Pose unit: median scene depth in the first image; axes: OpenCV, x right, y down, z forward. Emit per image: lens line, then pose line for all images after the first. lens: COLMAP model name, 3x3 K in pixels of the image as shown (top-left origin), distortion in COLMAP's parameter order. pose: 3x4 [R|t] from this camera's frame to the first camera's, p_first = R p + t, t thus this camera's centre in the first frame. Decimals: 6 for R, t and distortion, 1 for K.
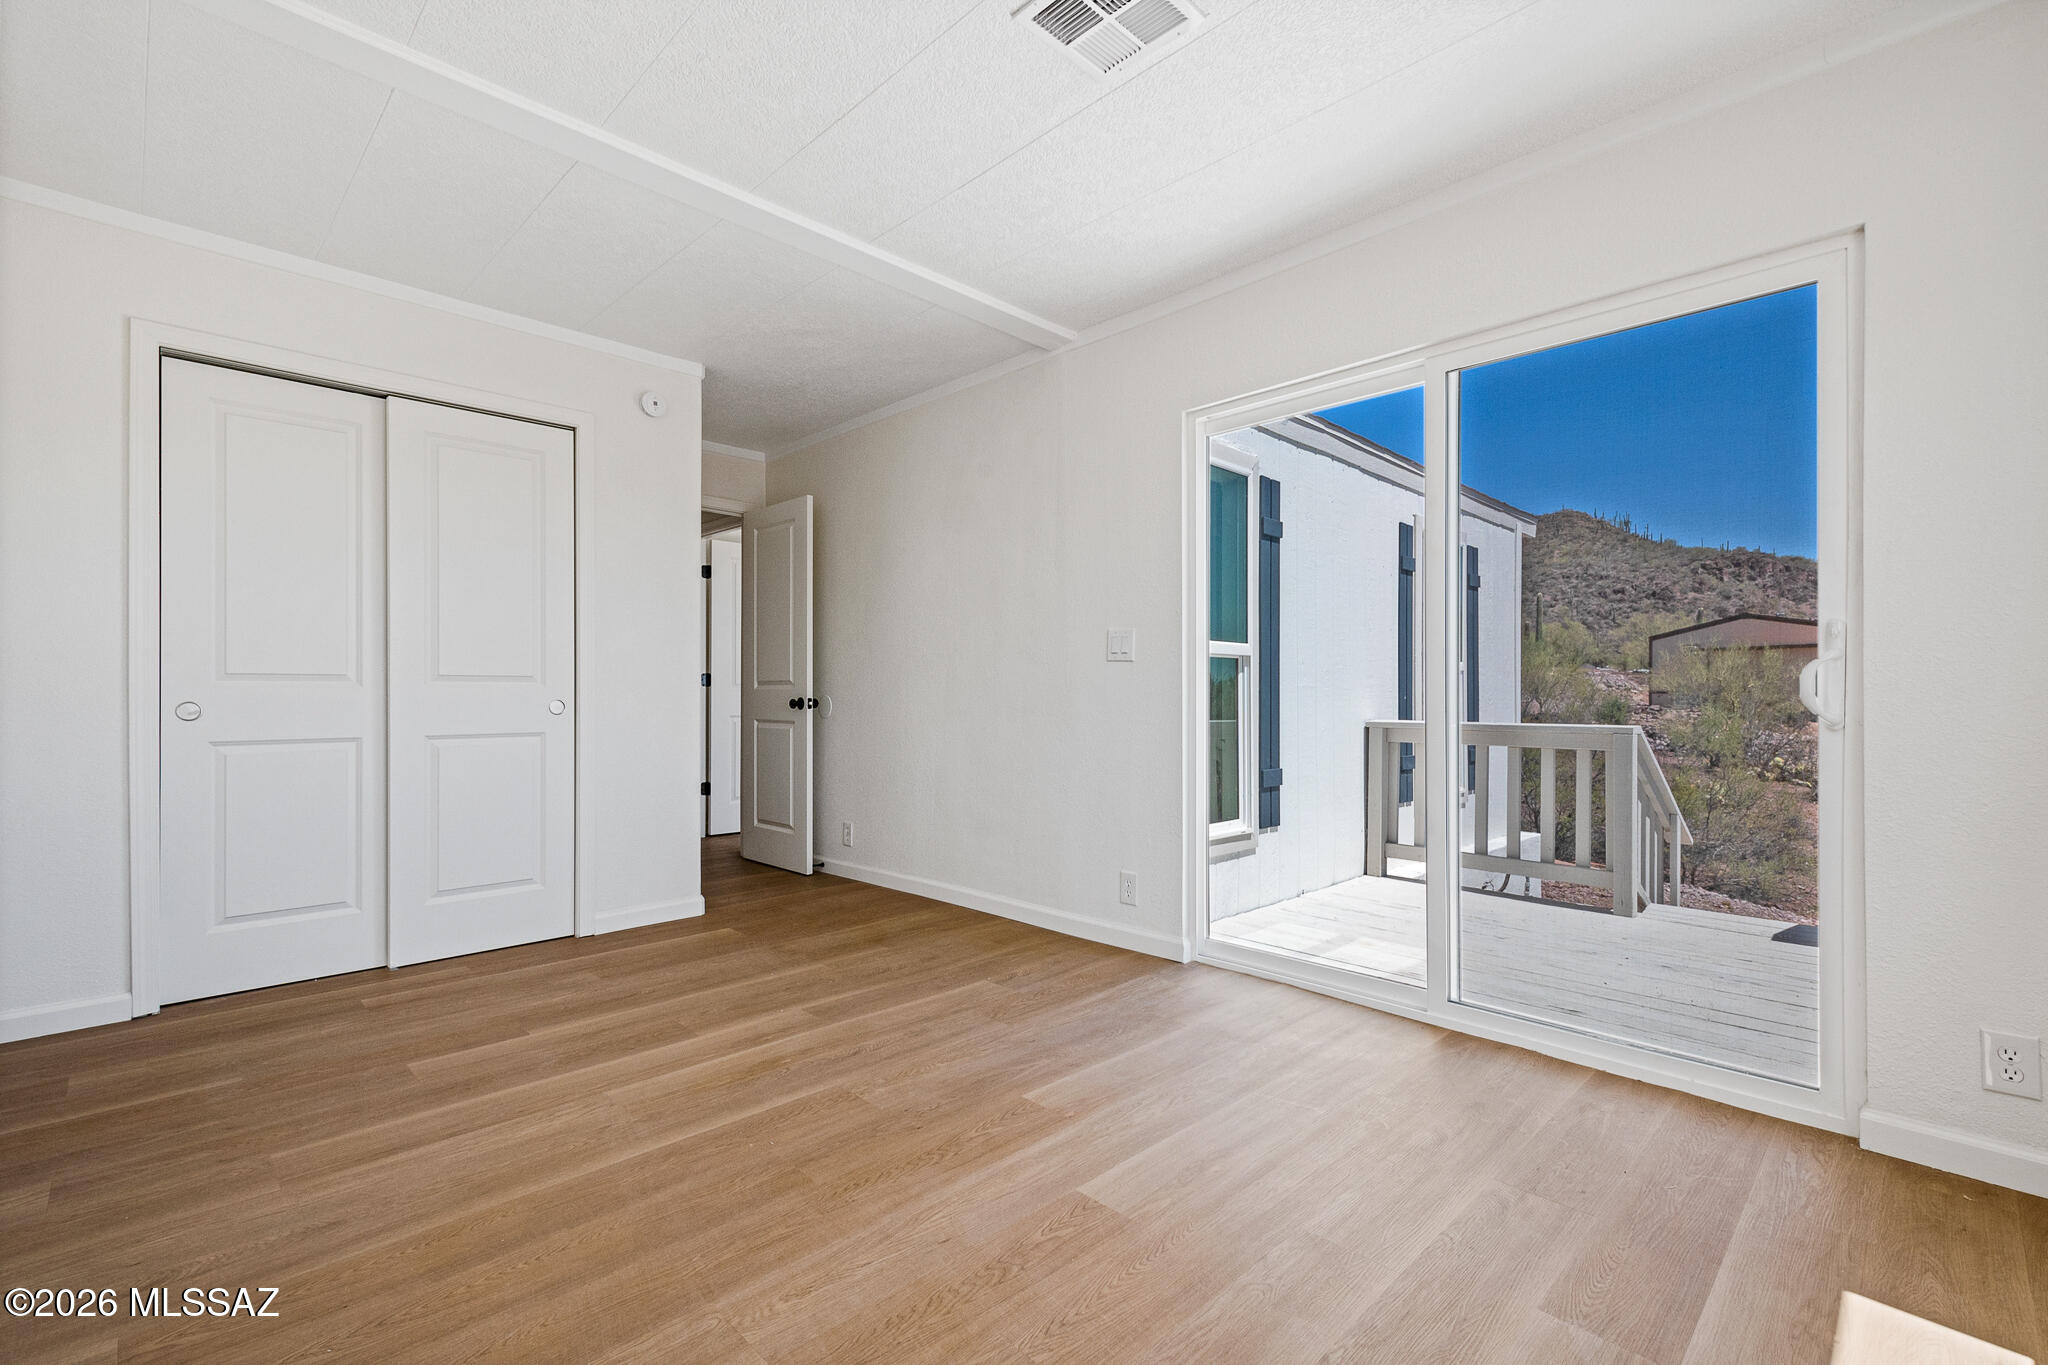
lens RADIAL K [[903.2, 0, 1043.9], [0, 903.2, 694.8], [0, 0, 1]] dist [0.009801, -0.000012]
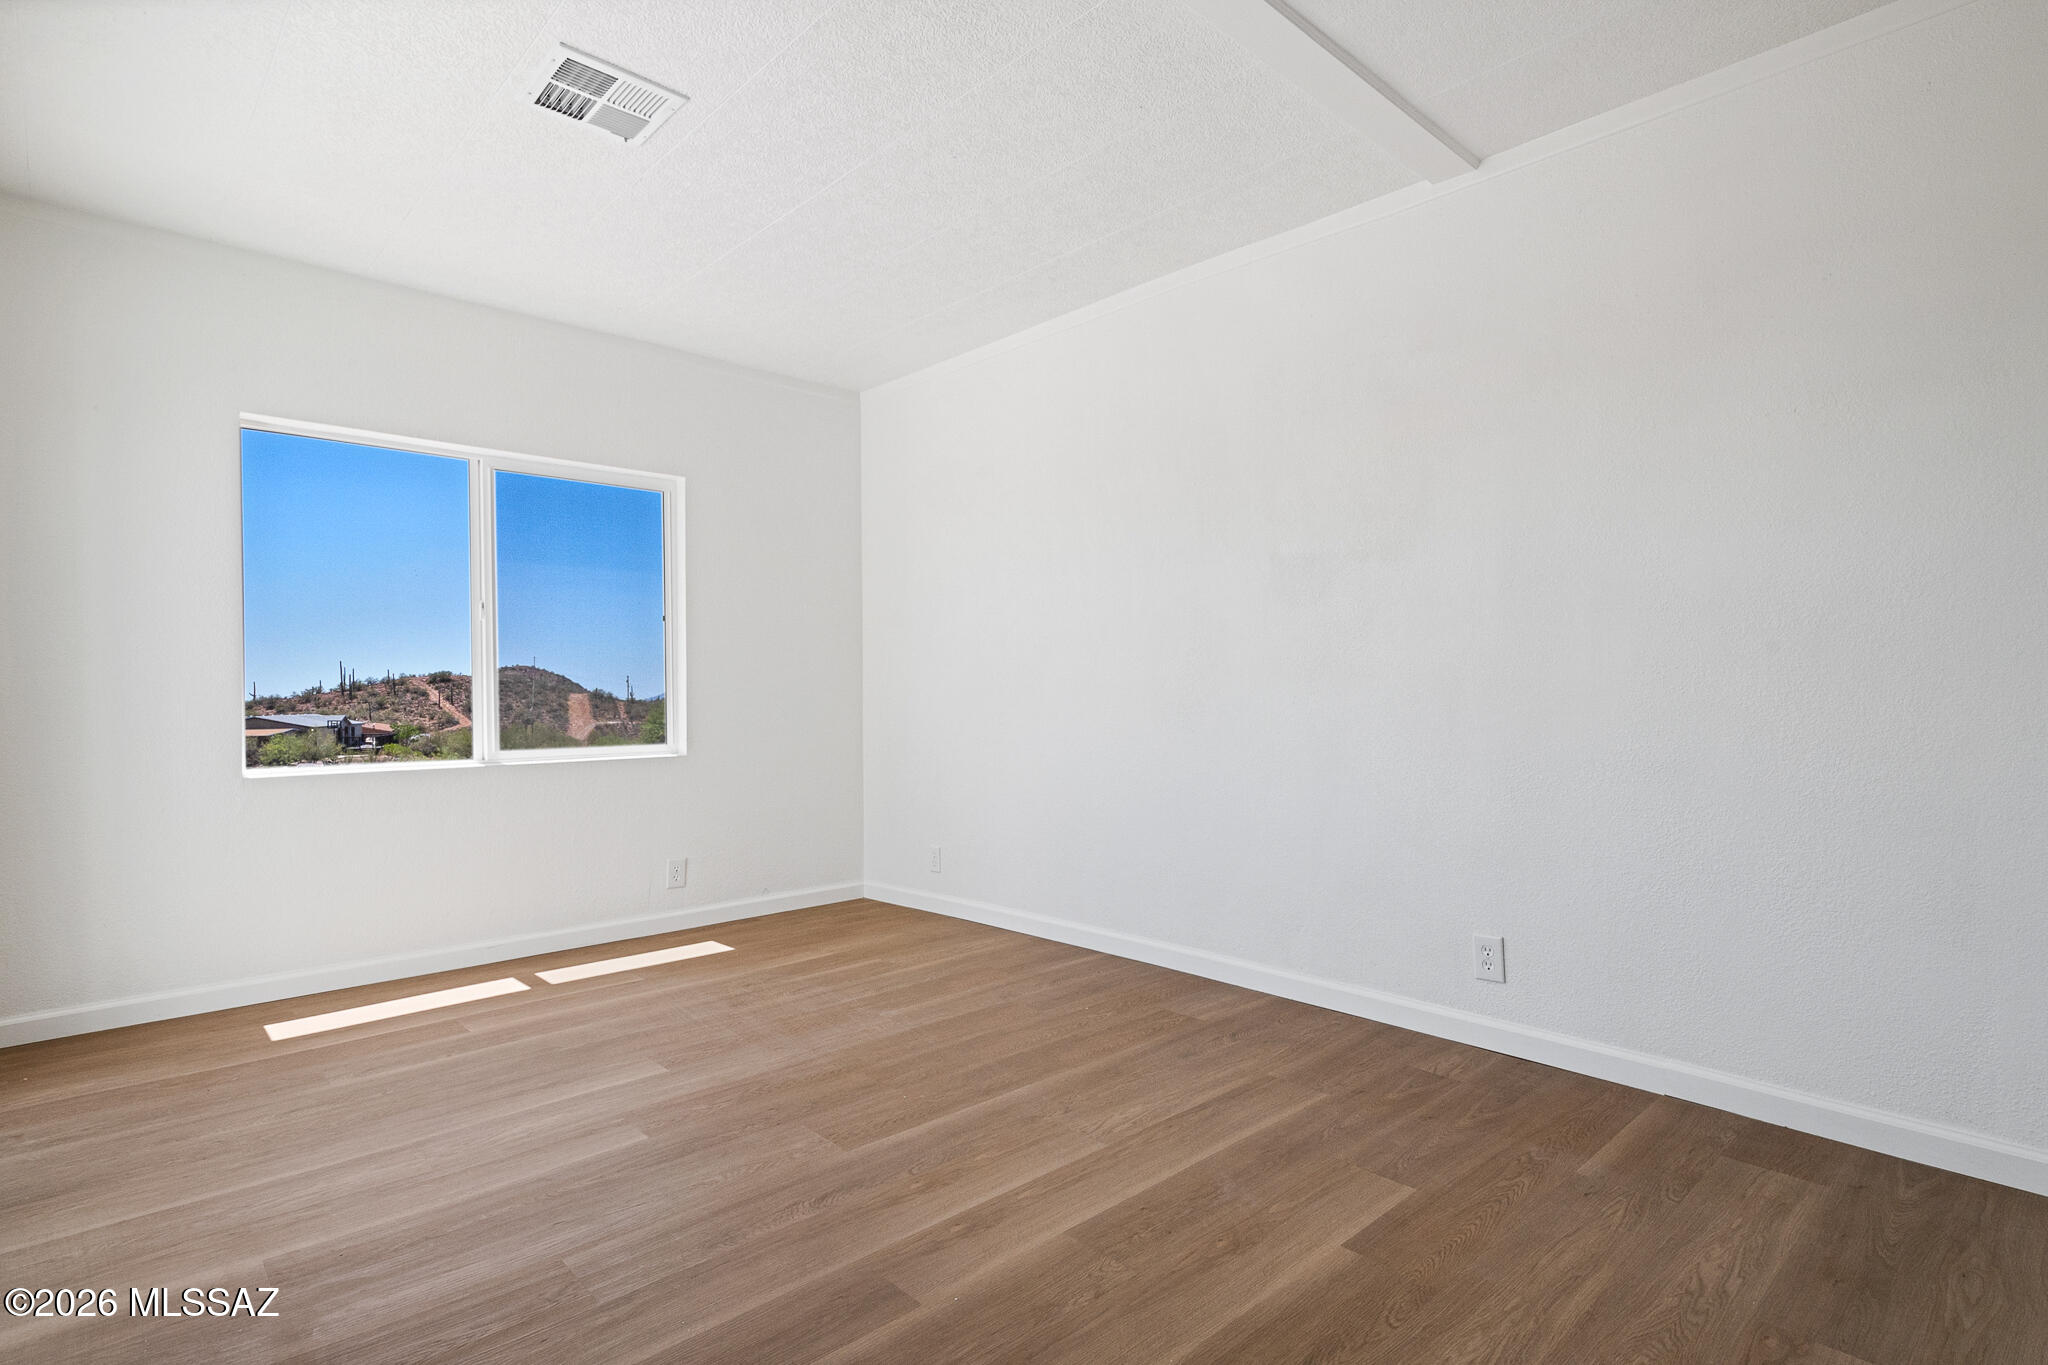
lens RADIAL K [[1014.4, 0, 1046.9], [0, 1014.4, 694.0], [0, 0, 1]] dist [0.002315, 0.000251]
pose [[-0.999735, 0.003803, 0.022709, -0.404619], [0.003715, 0.999986, -0.003881, -0.002178], [-0.022723, -0.003796, -0.999735, 1.804326]]
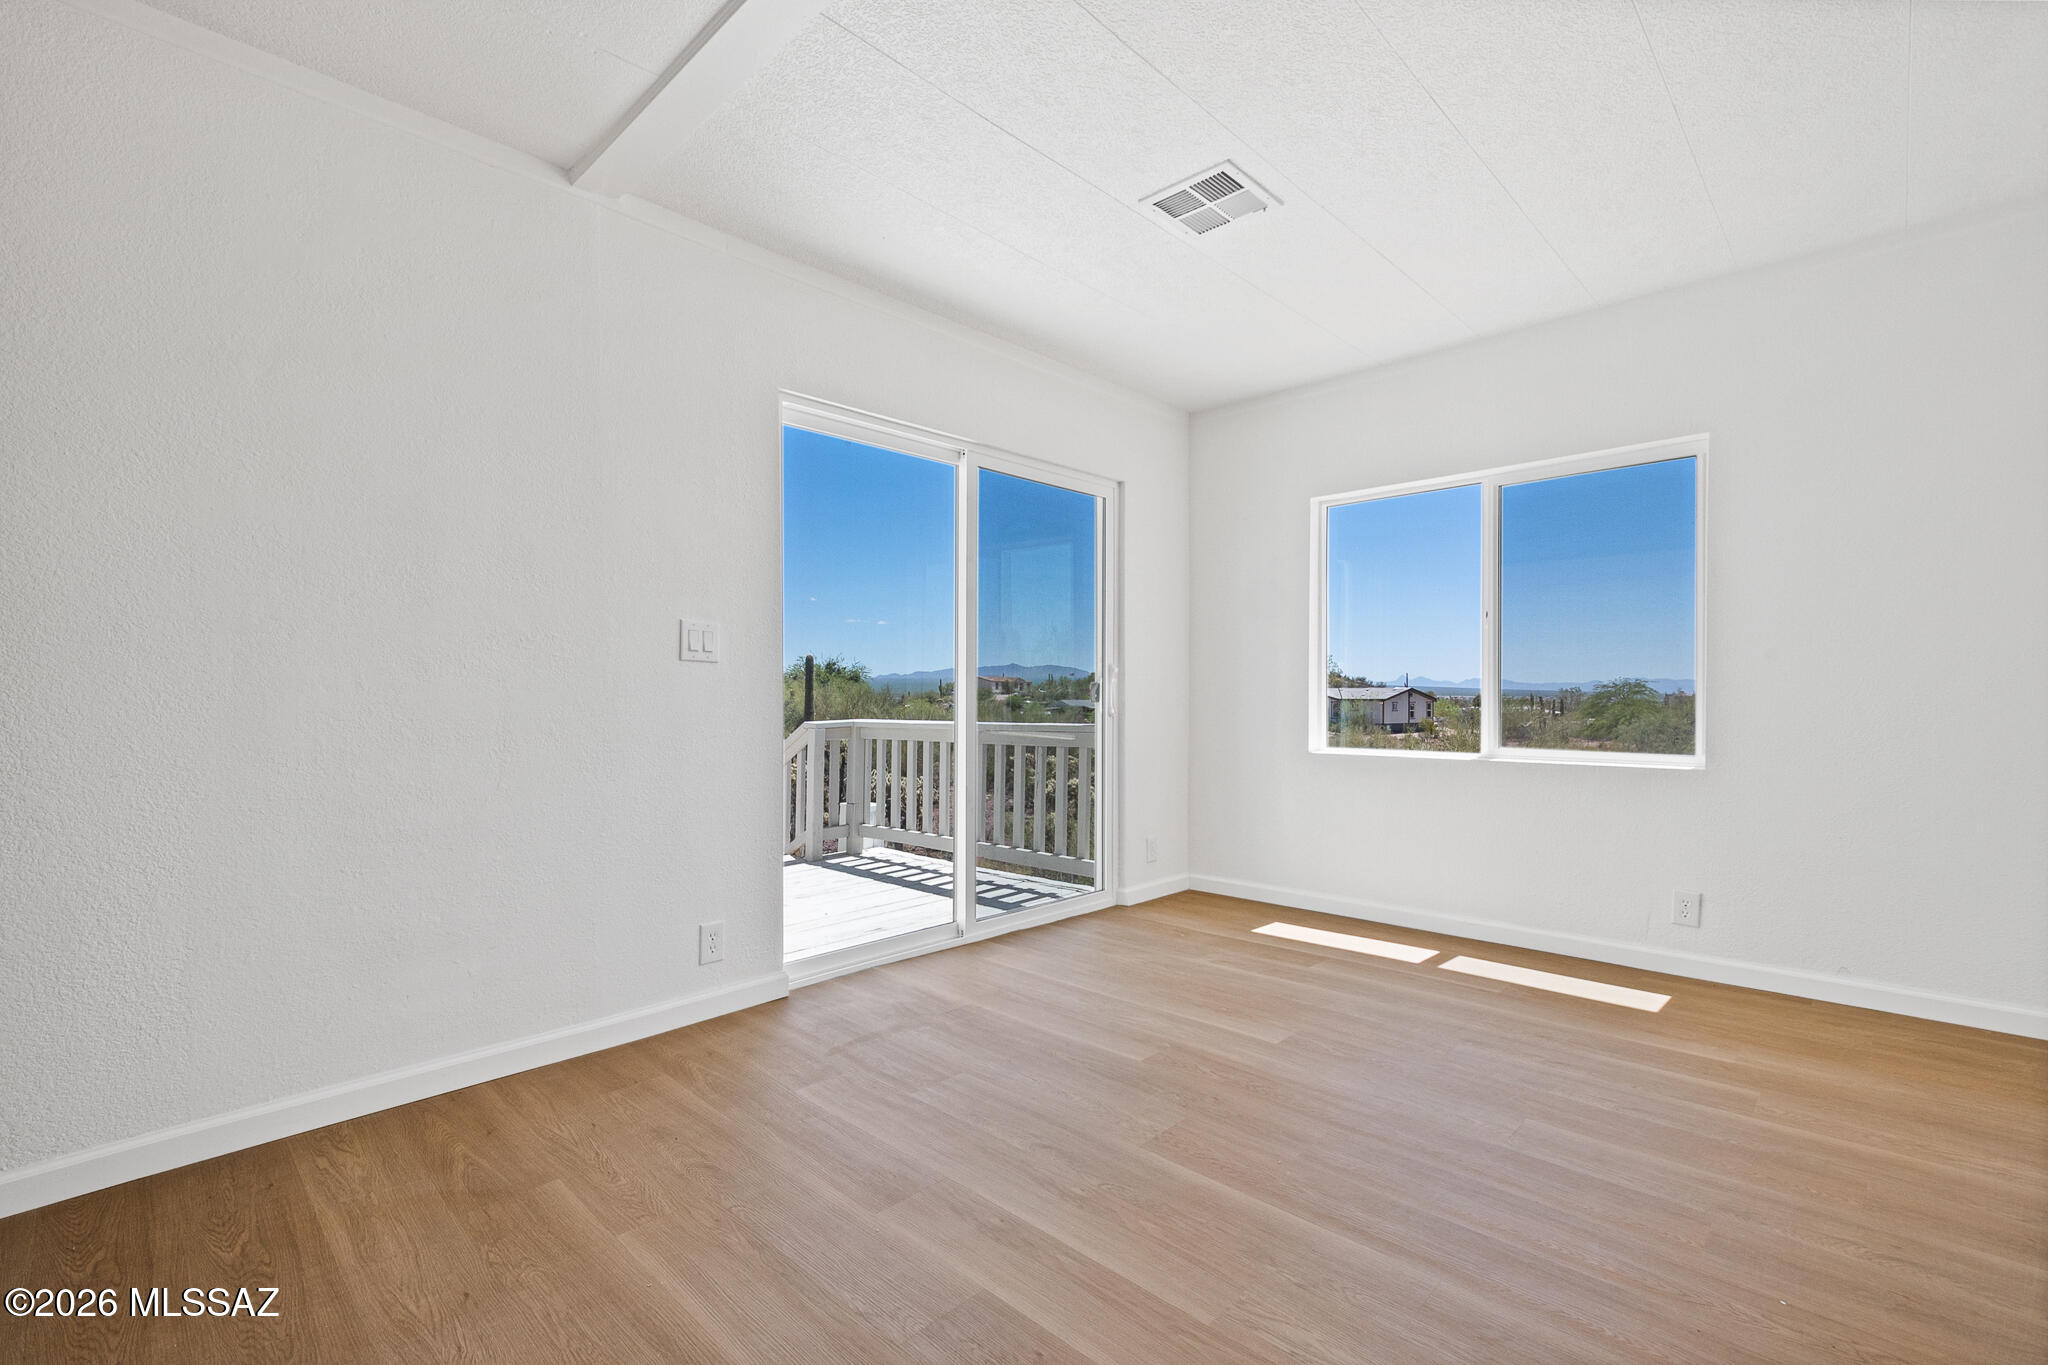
lens RADIAL K [[903.2, 0, 1043.9], [0, 903.2, 694.8], [0, 0, 1]] dist [0.009801, -0.000012]
pose [[-0.026738, -0.007078, 0.999617, -1.022136], [-0.002000, 0.999973, 0.007027, -0.019679], [-0.999640, -0.001811, -0.026751, 1.025632]]
